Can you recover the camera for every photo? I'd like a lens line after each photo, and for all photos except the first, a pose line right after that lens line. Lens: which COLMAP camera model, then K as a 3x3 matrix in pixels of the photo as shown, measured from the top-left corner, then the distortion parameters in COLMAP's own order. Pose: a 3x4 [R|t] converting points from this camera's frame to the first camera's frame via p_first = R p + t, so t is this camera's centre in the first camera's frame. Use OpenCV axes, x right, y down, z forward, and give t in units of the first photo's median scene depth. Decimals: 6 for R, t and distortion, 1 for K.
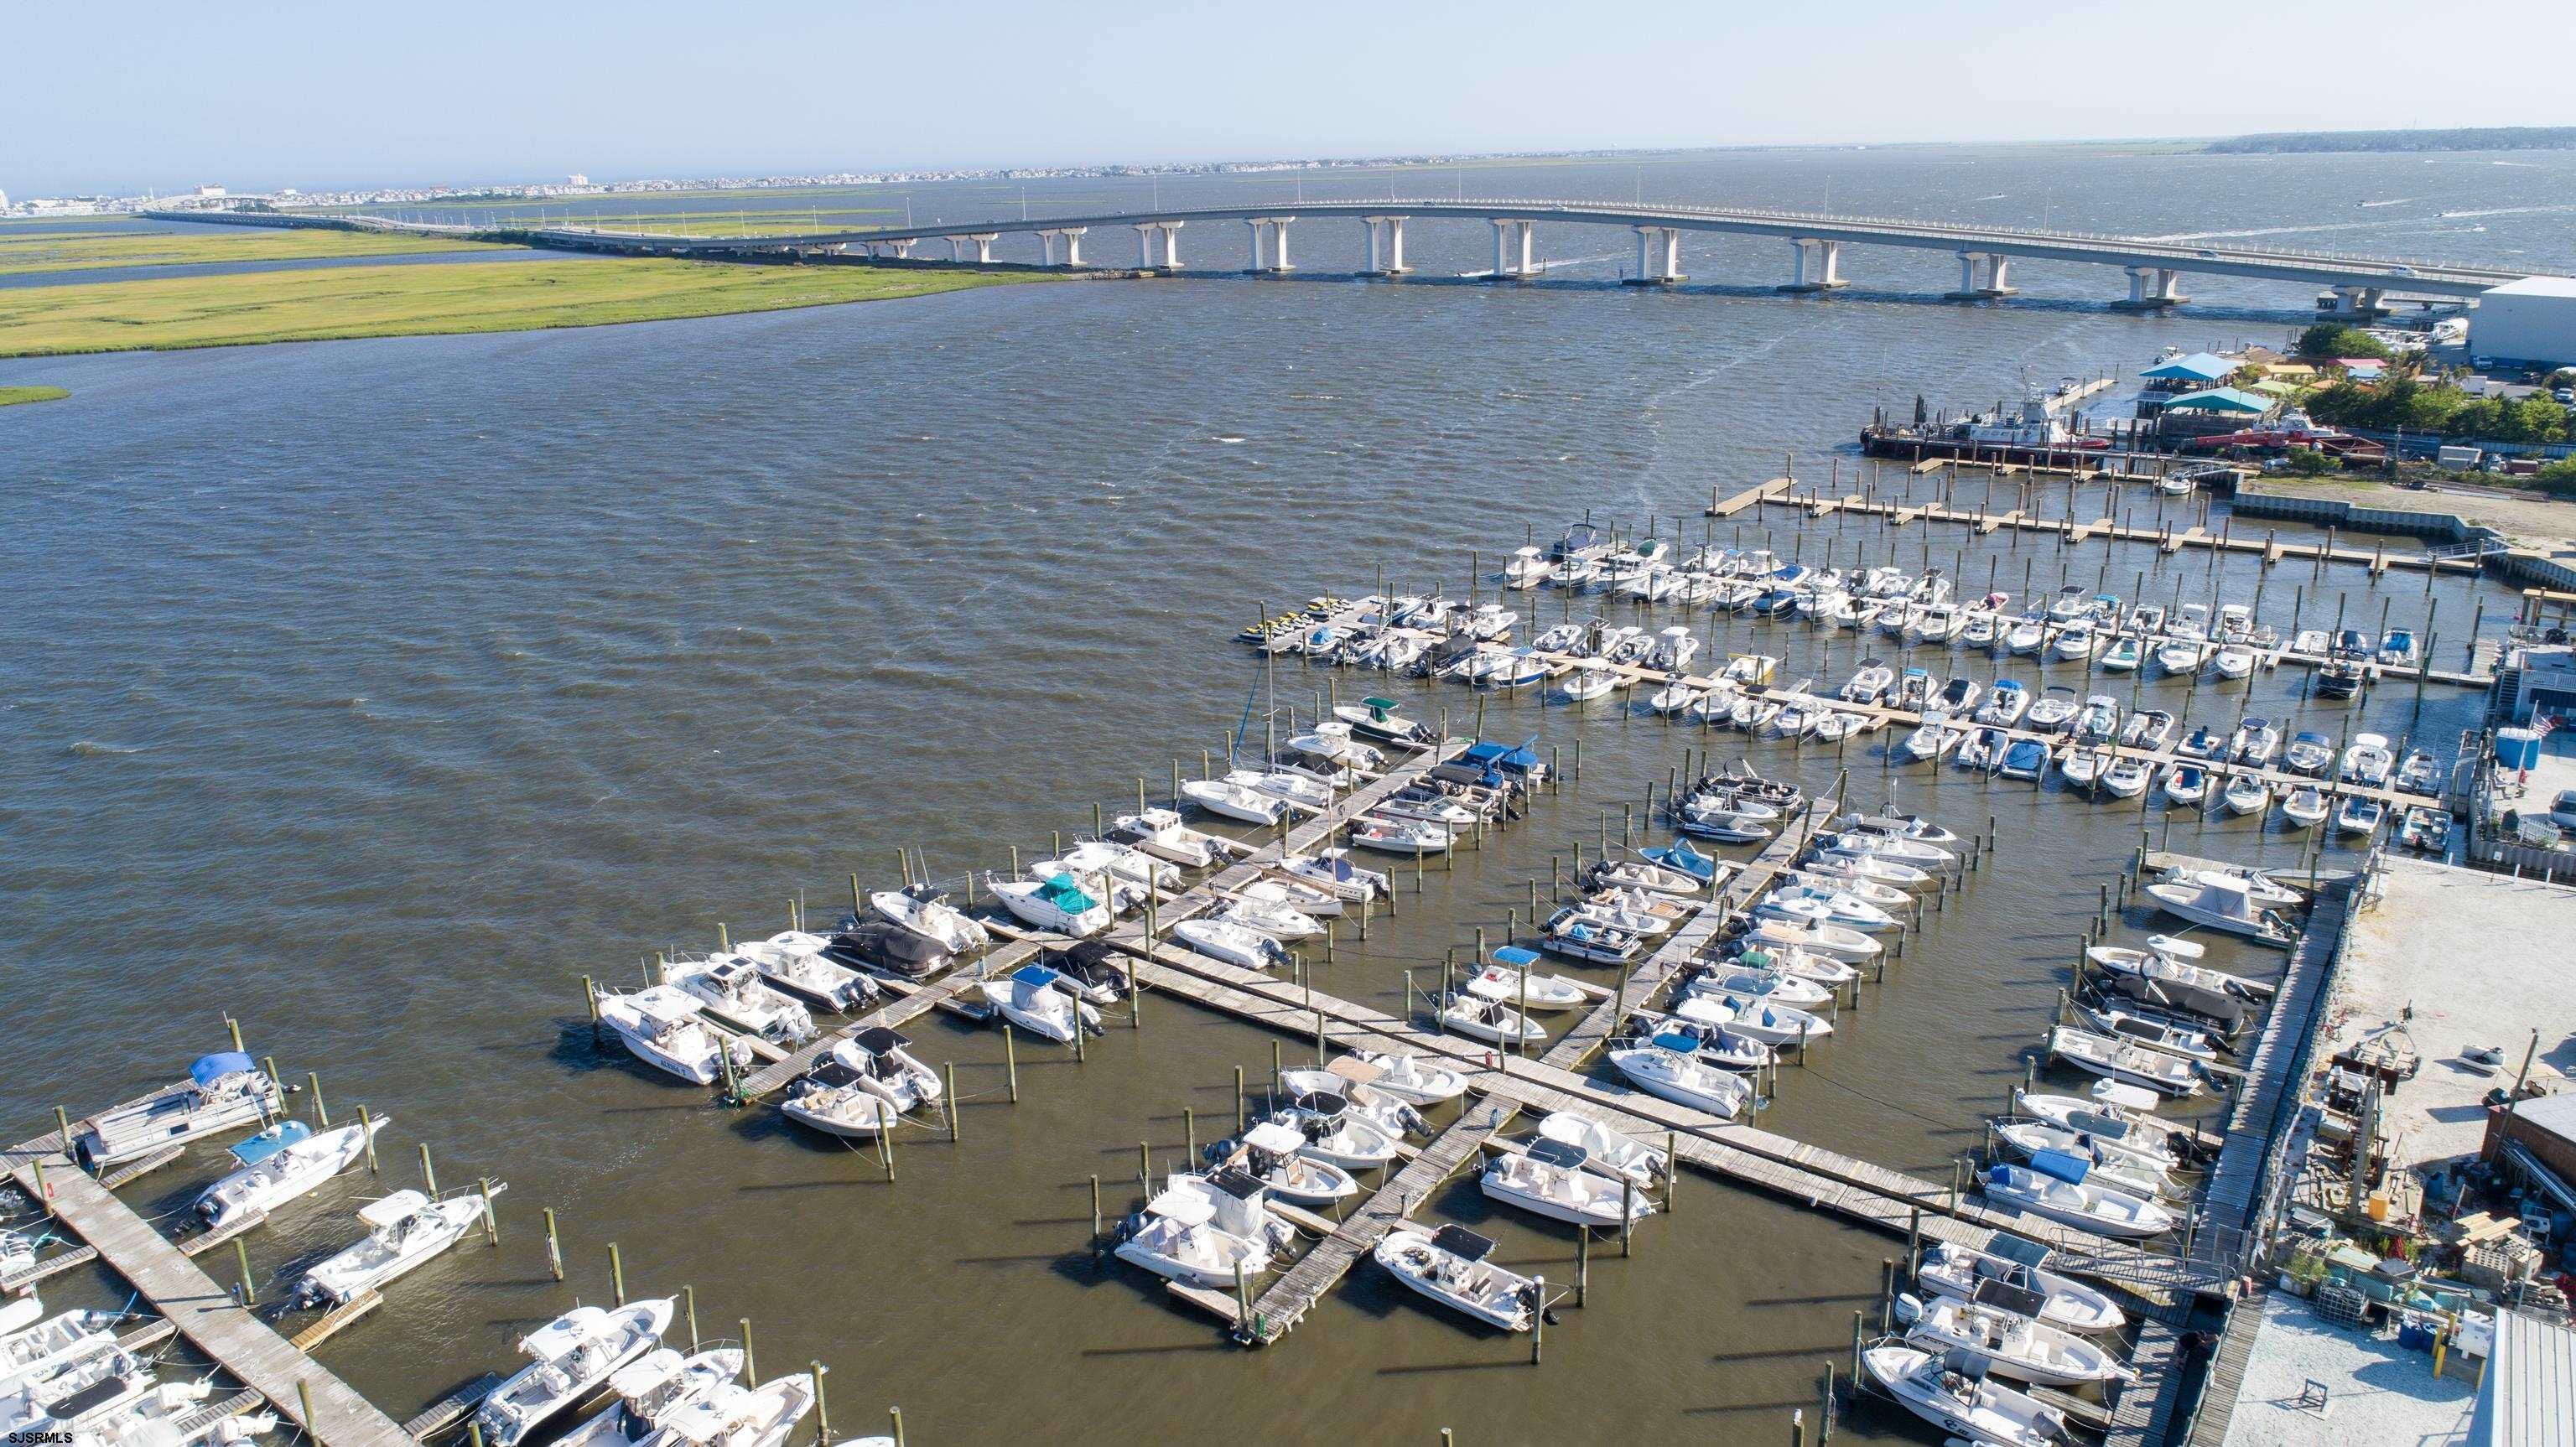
lens RADIAL K [[1714.3, 0, 1289.6], [0, 1714.3, 730.2], [0, 0, 1]] dist [-0.019894, 0.007370]
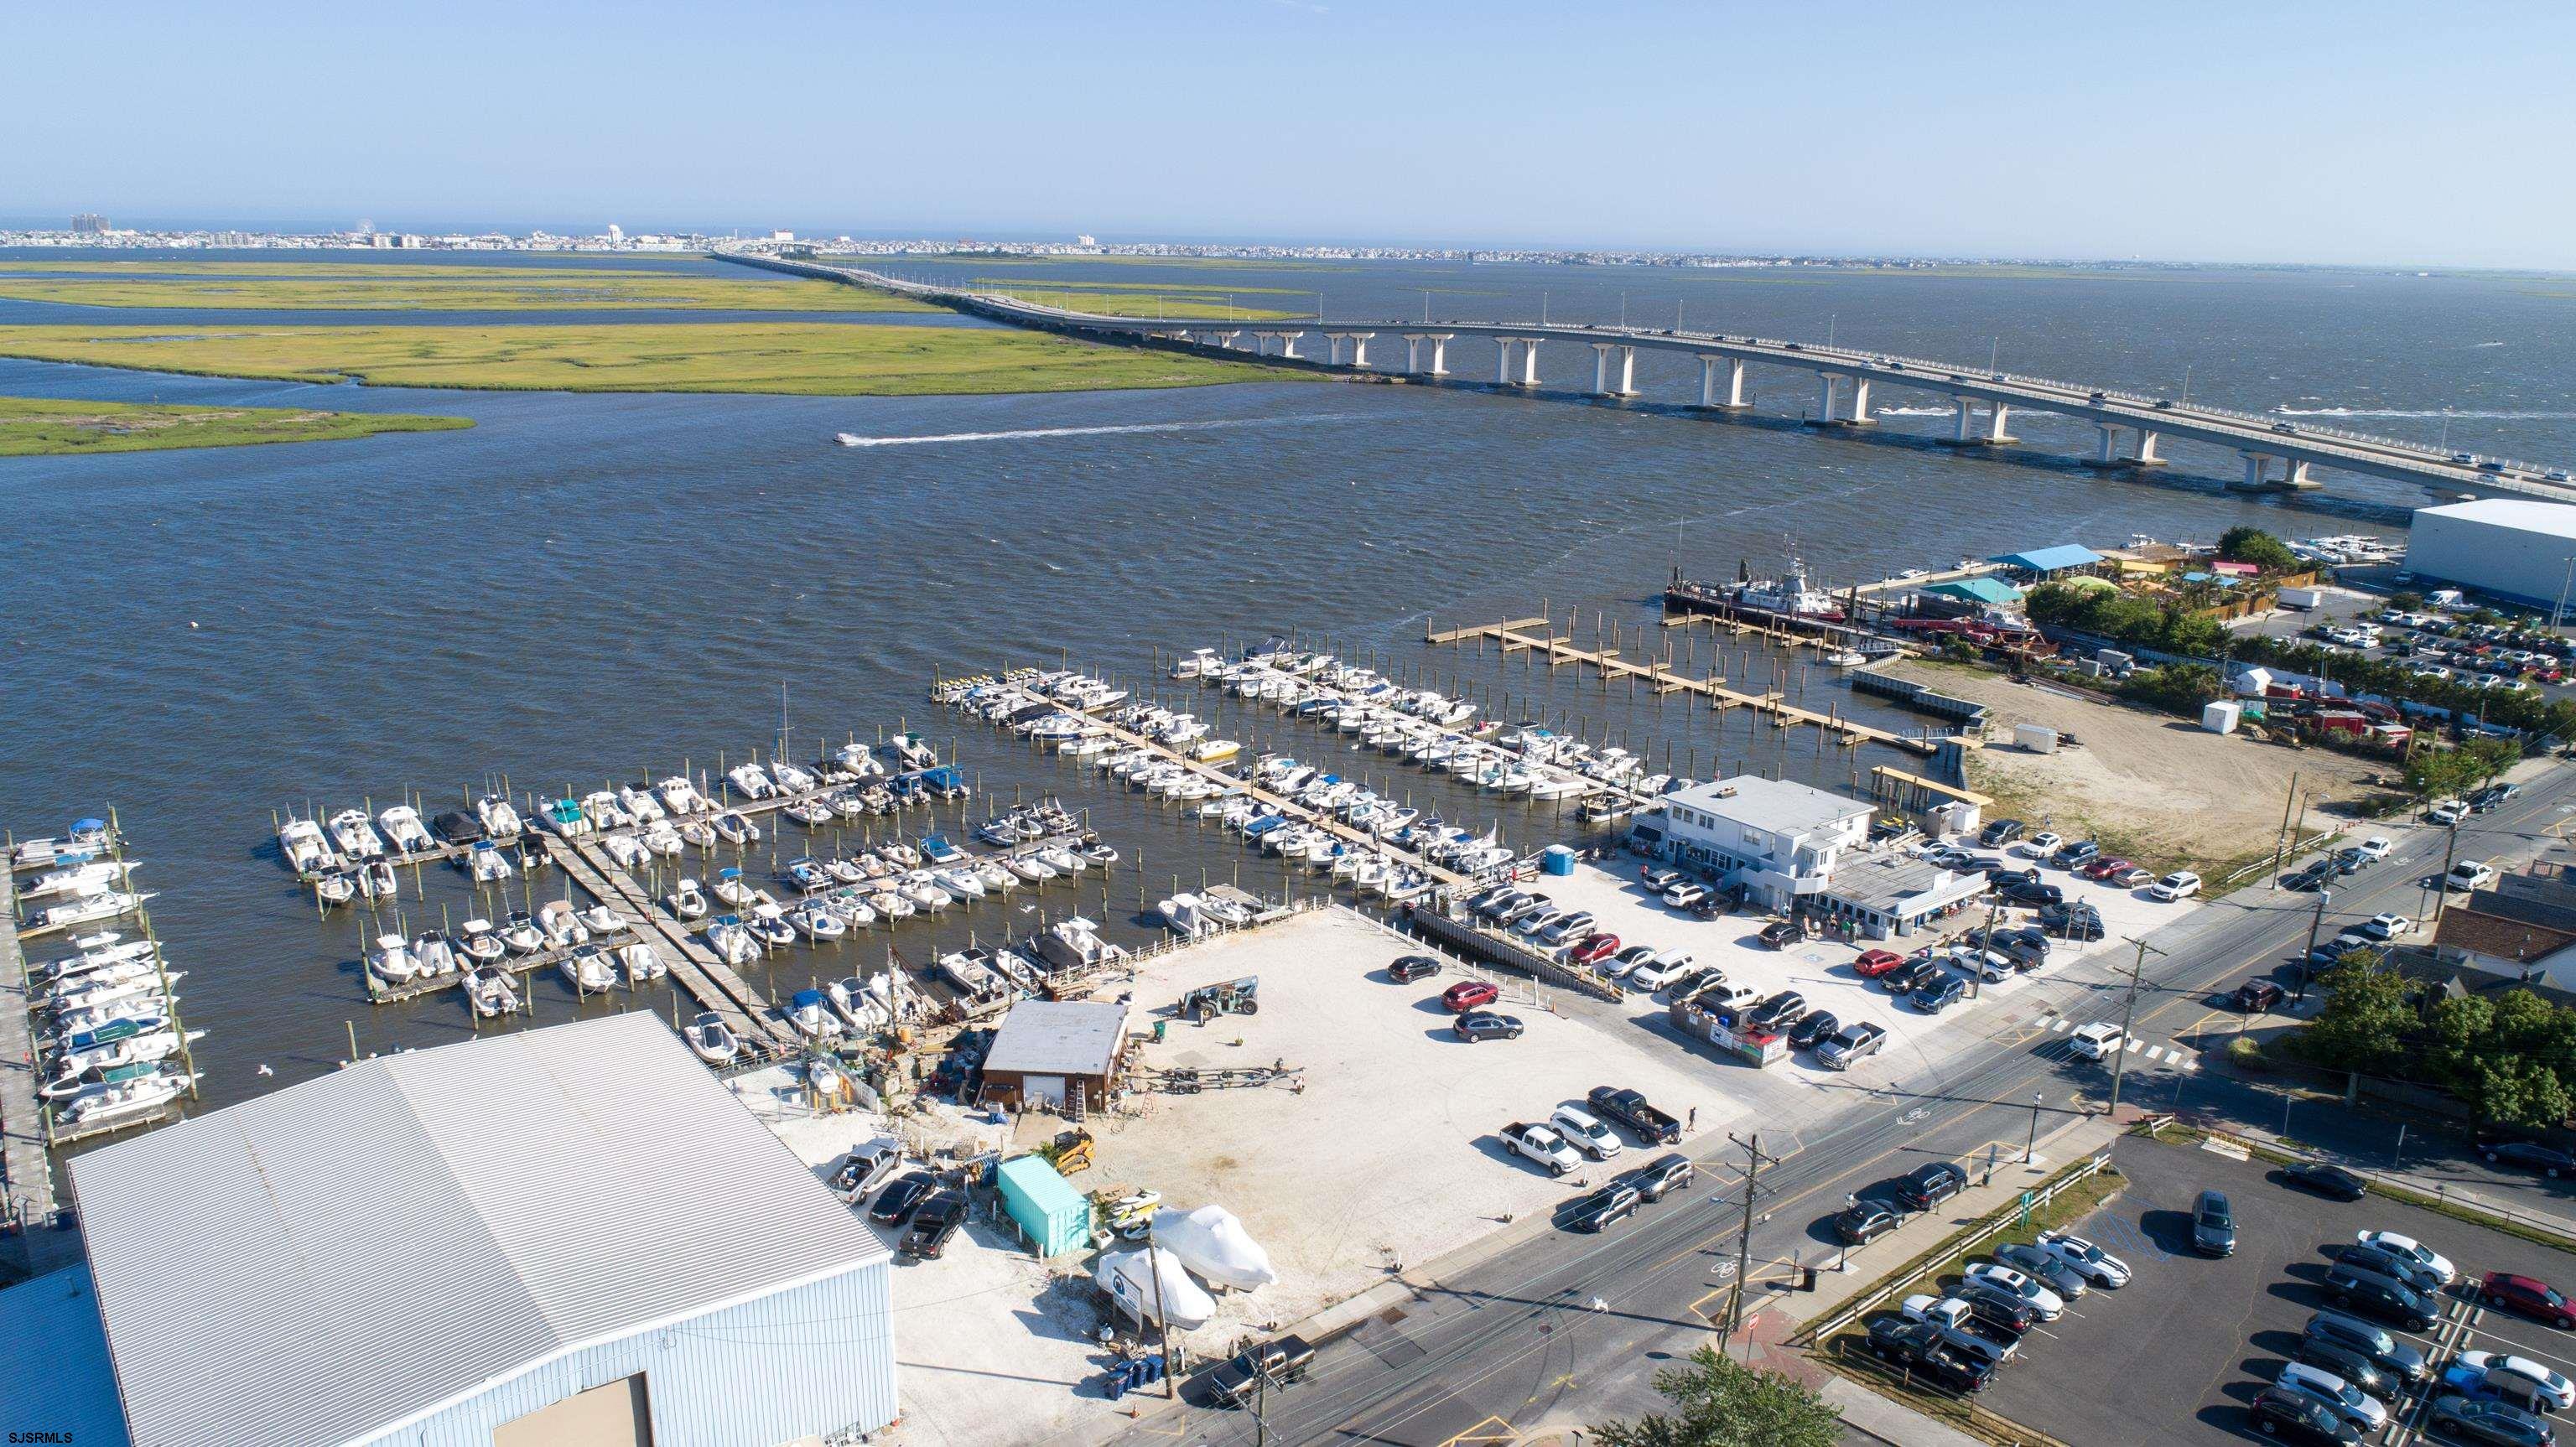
lens RADIAL K [[1714.3, 0, 1289.6], [0, 1714.3, 730.2], [0, 0, 1]] dist [-0.019894, 0.007370]
pose [[0.960583, 0.119151, -0.251164, 0.689097], [-0.129660, 0.991226, -0.025656, -0.024094], [0.245904, 0.057211, 0.967604, -0.330225]]
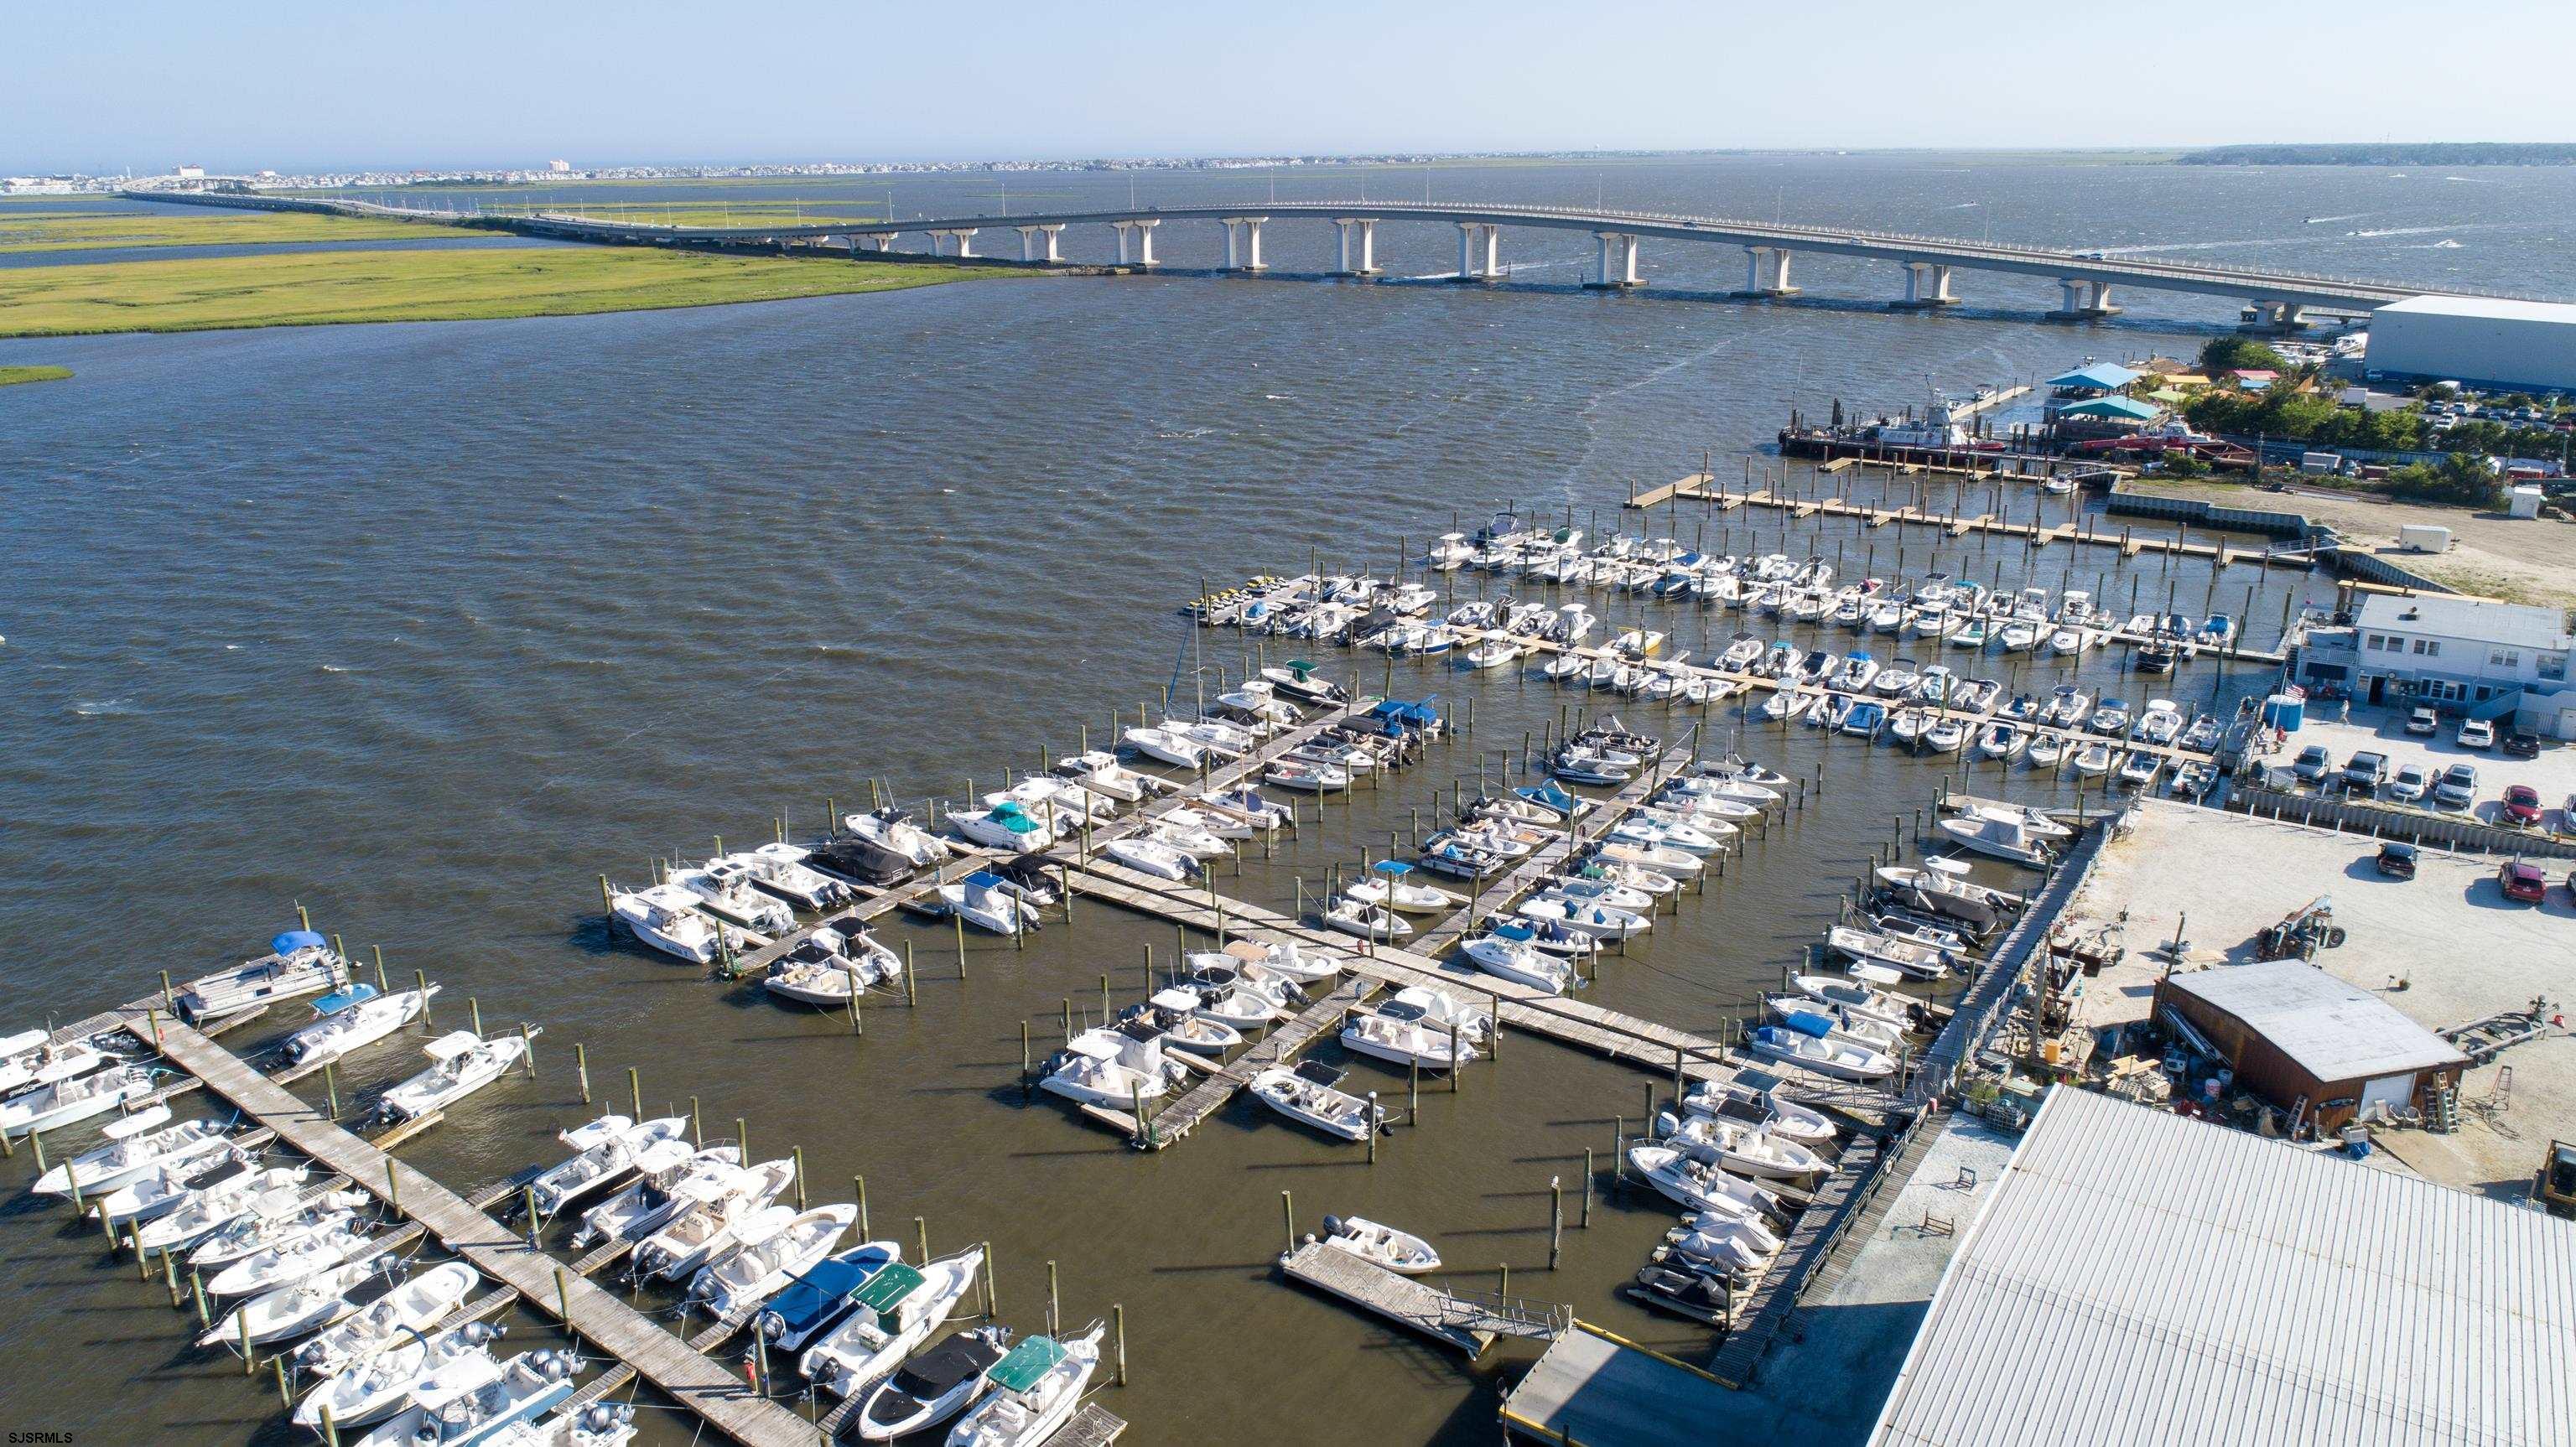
lens RADIAL K [[1714.3, 0, 1289.6], [0, 1714.3, 730.2], [0, 0, 1]] dist [-0.019894, 0.007370]
pose [[0.999857, 0.011134, 0.012731, 0.029088], [-0.011161, 0.999936, 0.002051, 0.022530], [-0.012707, -0.002193, 0.999917, -0.116077]]
